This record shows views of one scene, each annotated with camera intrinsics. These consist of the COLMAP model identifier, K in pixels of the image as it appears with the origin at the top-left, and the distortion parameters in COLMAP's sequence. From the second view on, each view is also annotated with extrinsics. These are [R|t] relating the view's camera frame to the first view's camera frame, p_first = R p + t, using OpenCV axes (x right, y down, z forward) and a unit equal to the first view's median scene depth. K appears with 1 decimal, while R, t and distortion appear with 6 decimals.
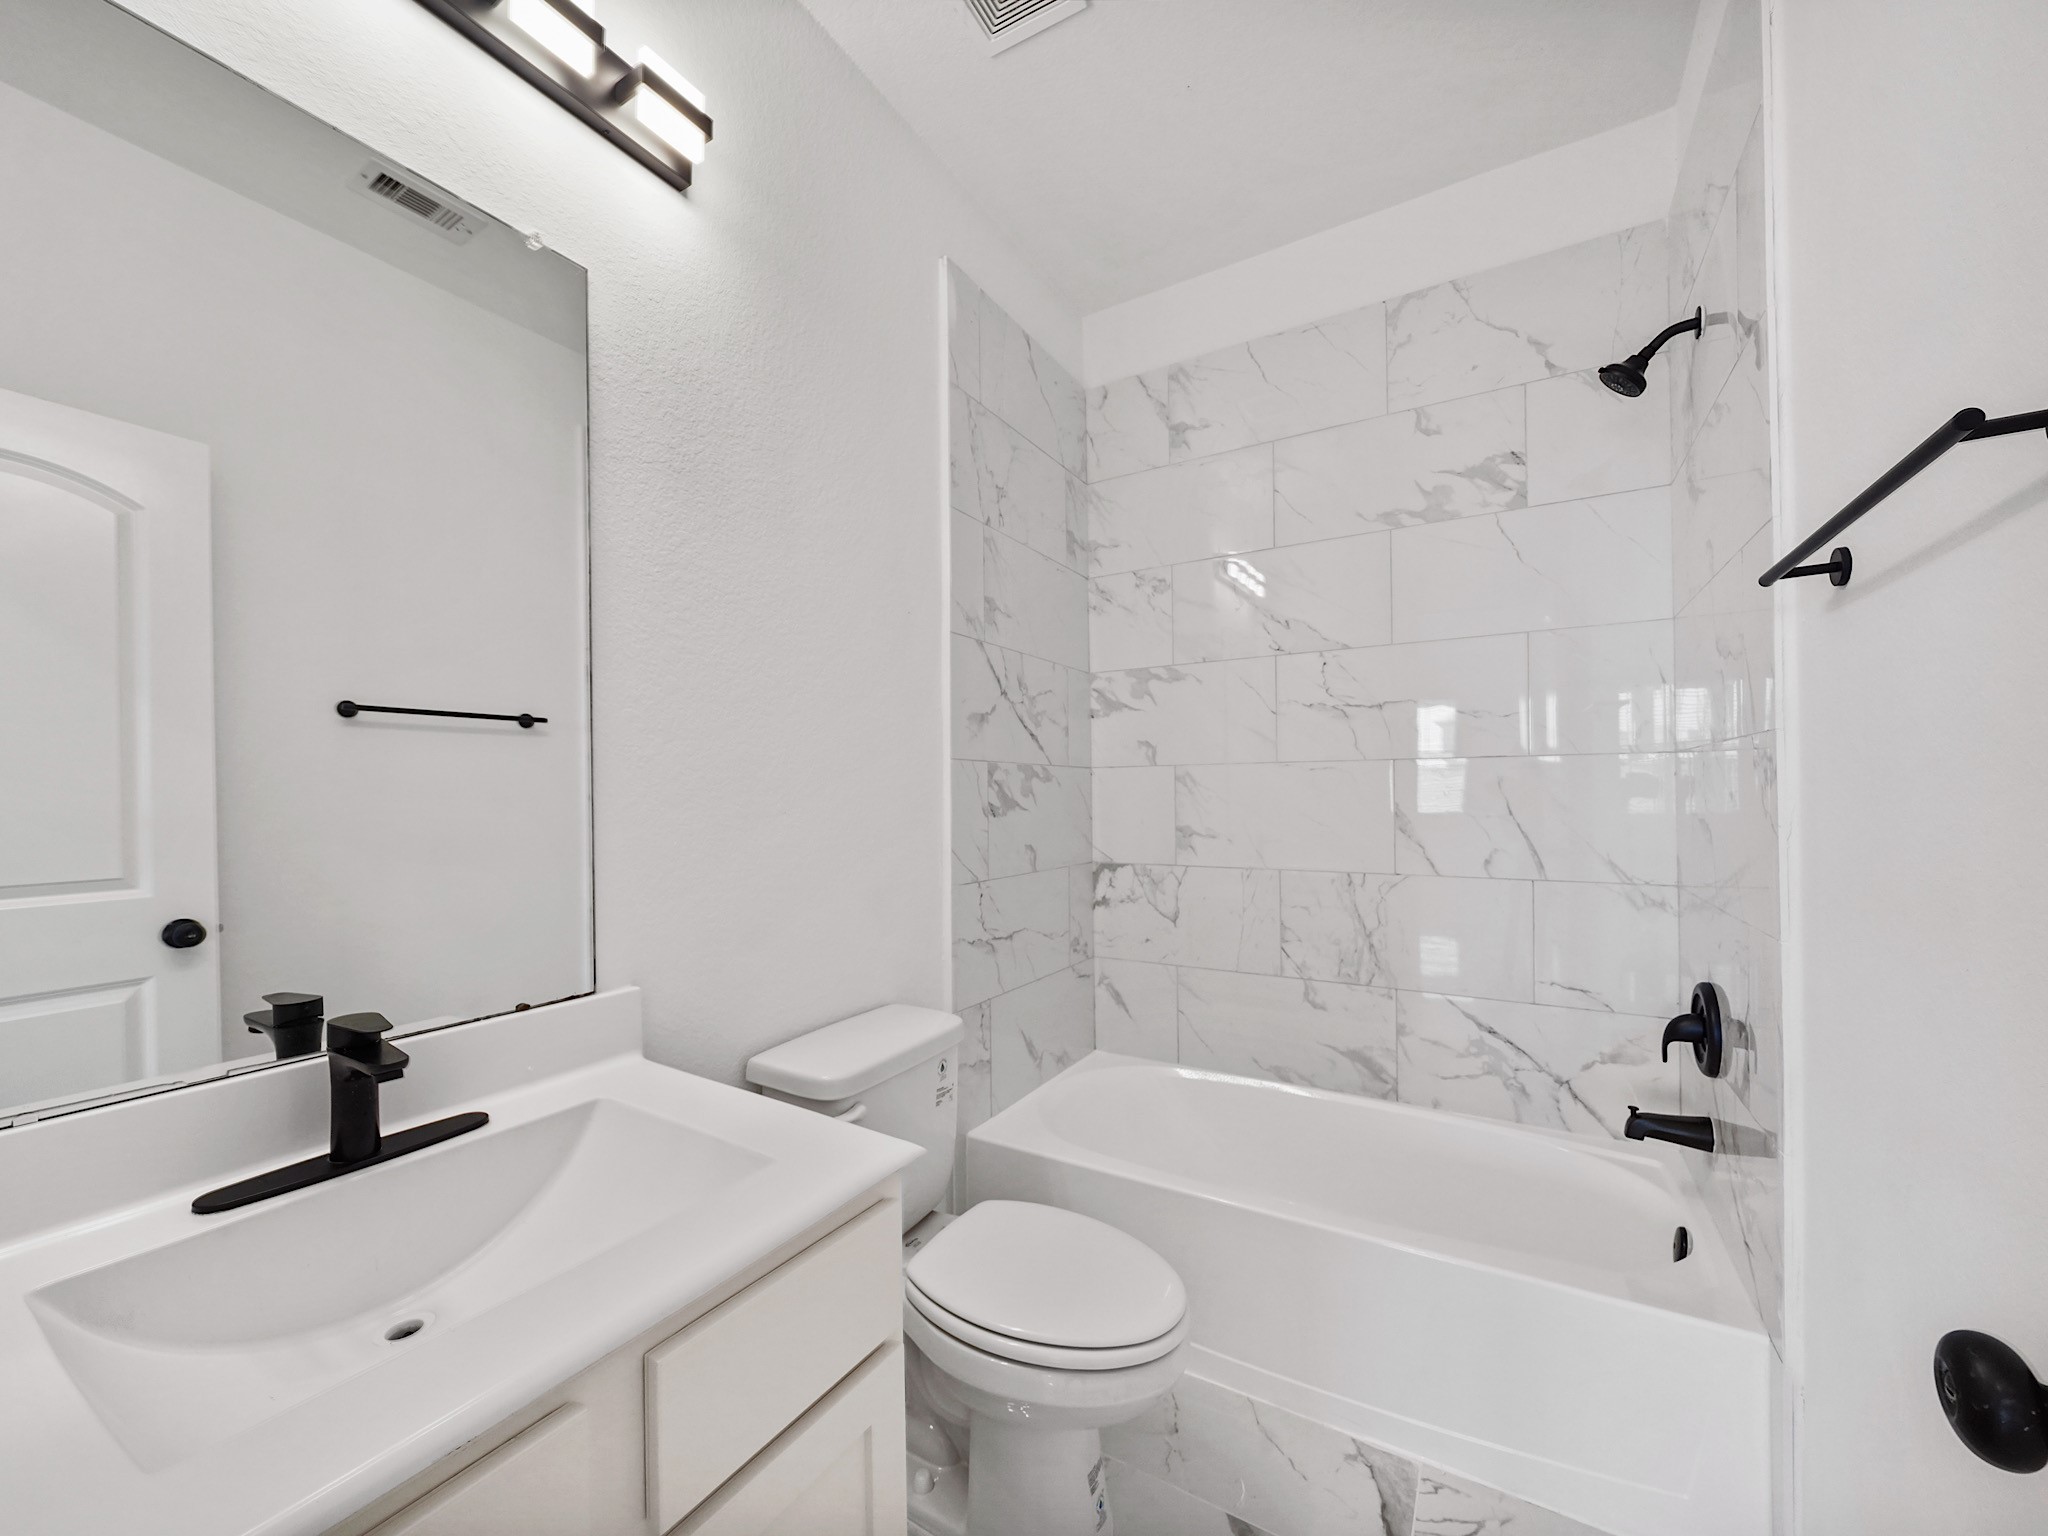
lens RADIAL K [[794.8, 0, 1034.8], [0, 794.8, 769.4], [0, 0, 1]] dist [0.001617, 0.001625]
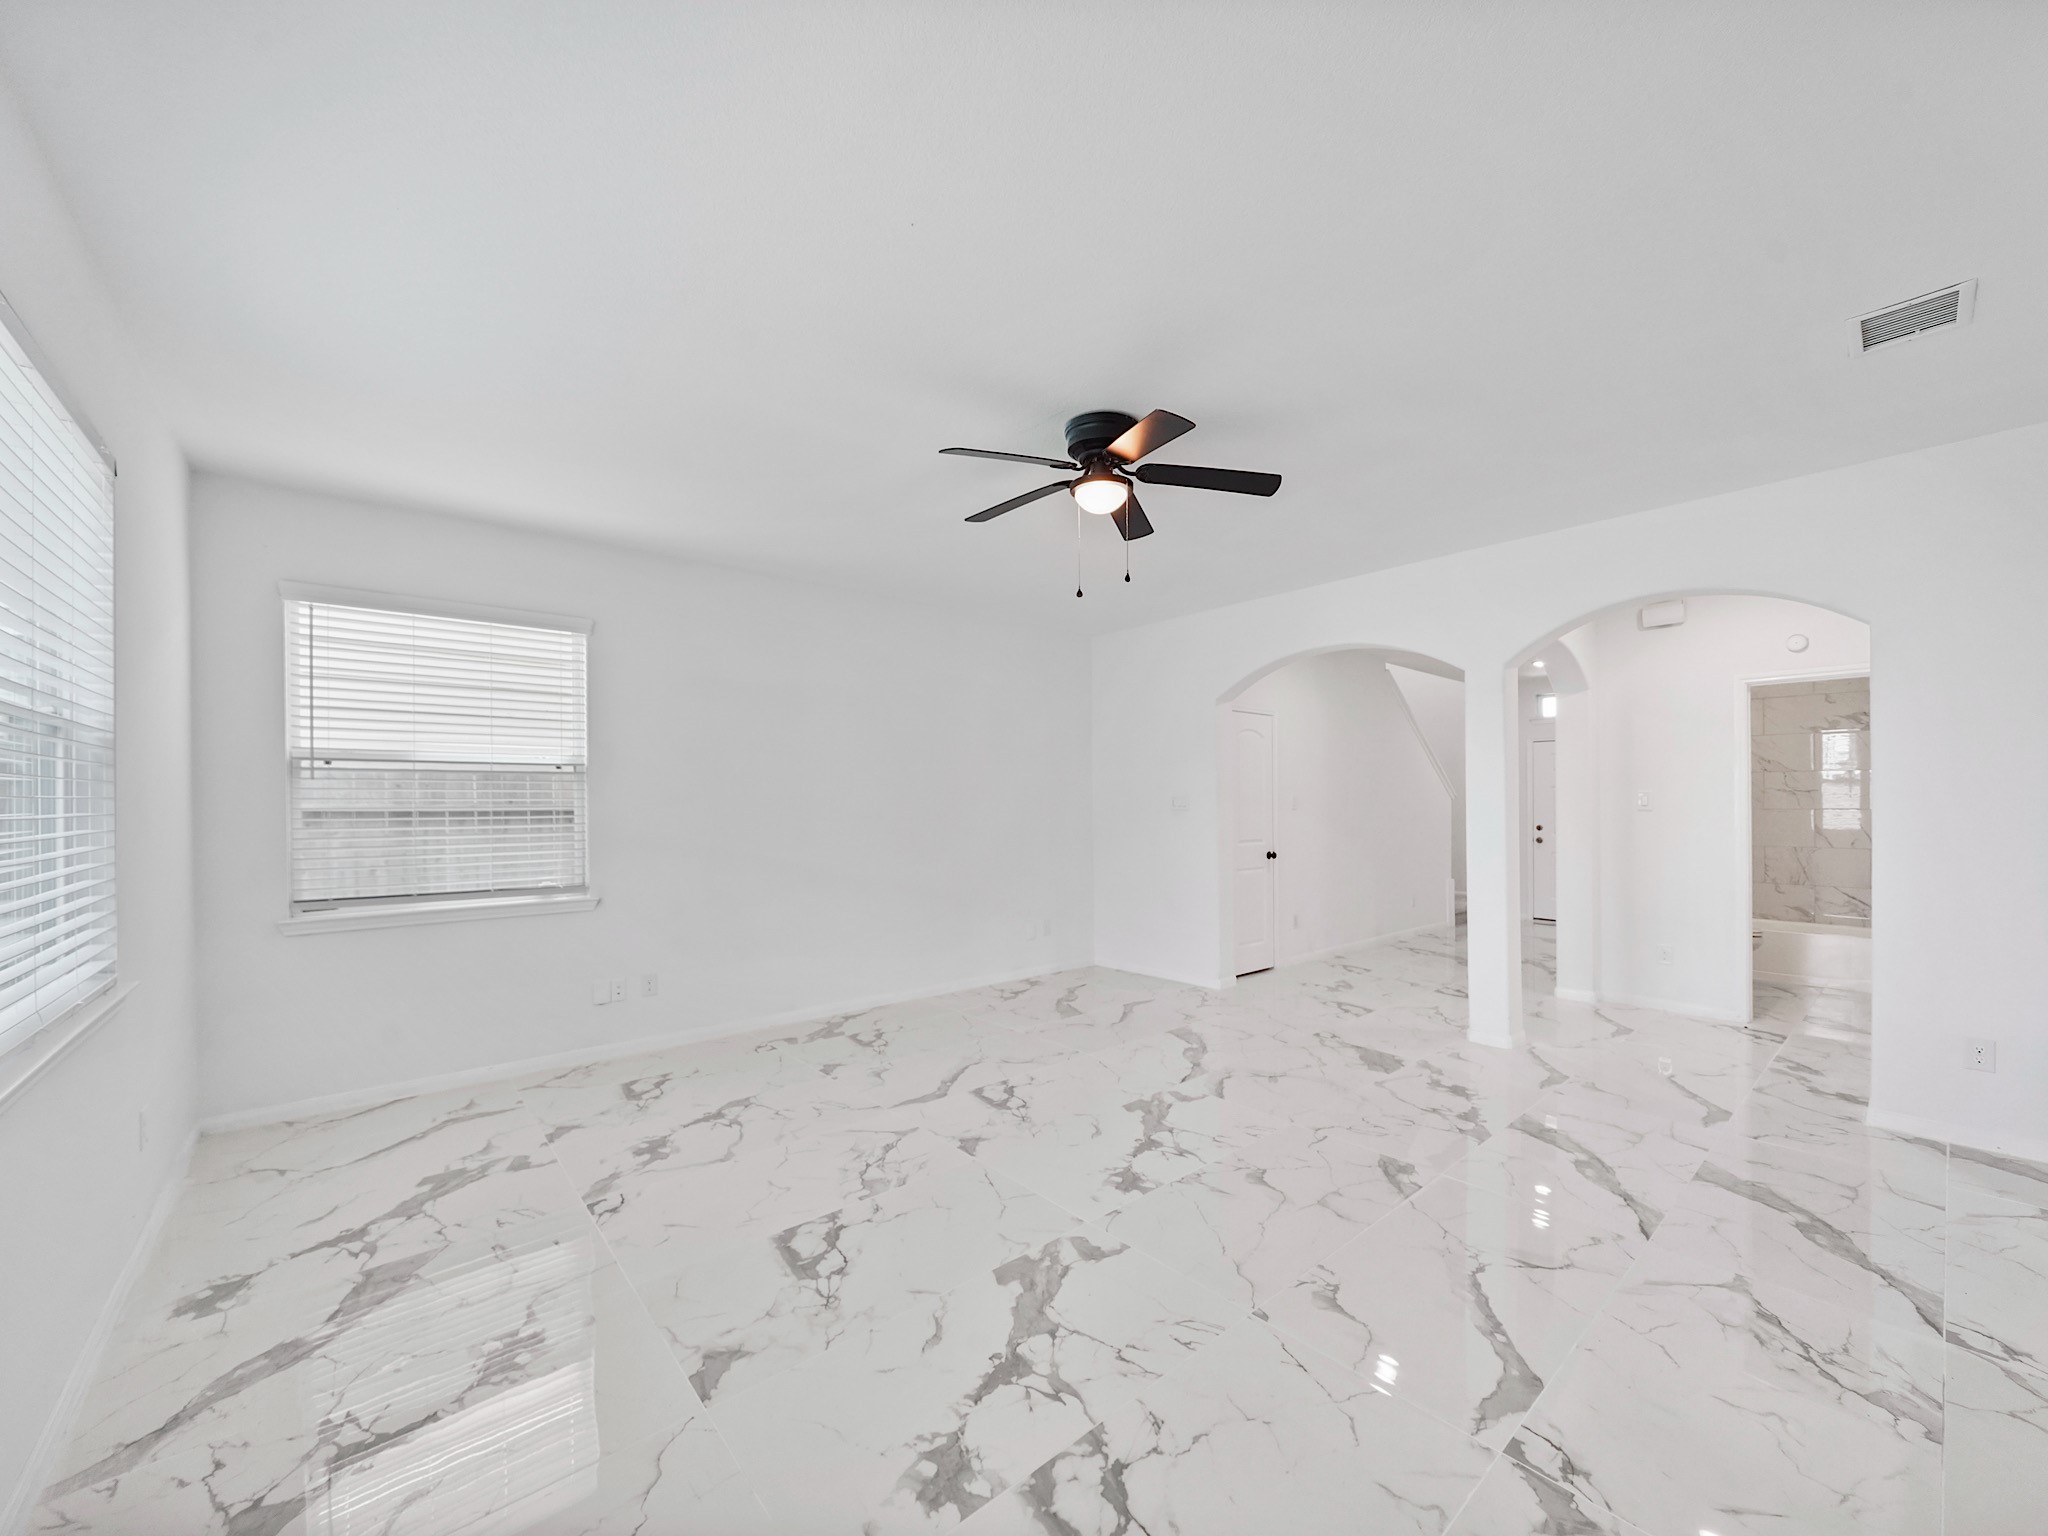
lens RADIAL K [[794.8, 0, 1052.1], [0, 794.8, 802.2], [0, 0, 1]] dist [0.001617, 0.001625]
pose [[0.944733, 0.002706, -0.327829, -1.274886], [0.002483, 0.999878, 0.015411, -0.091145], [0.327831, -0.015373, 0.944611, -2.770400]]
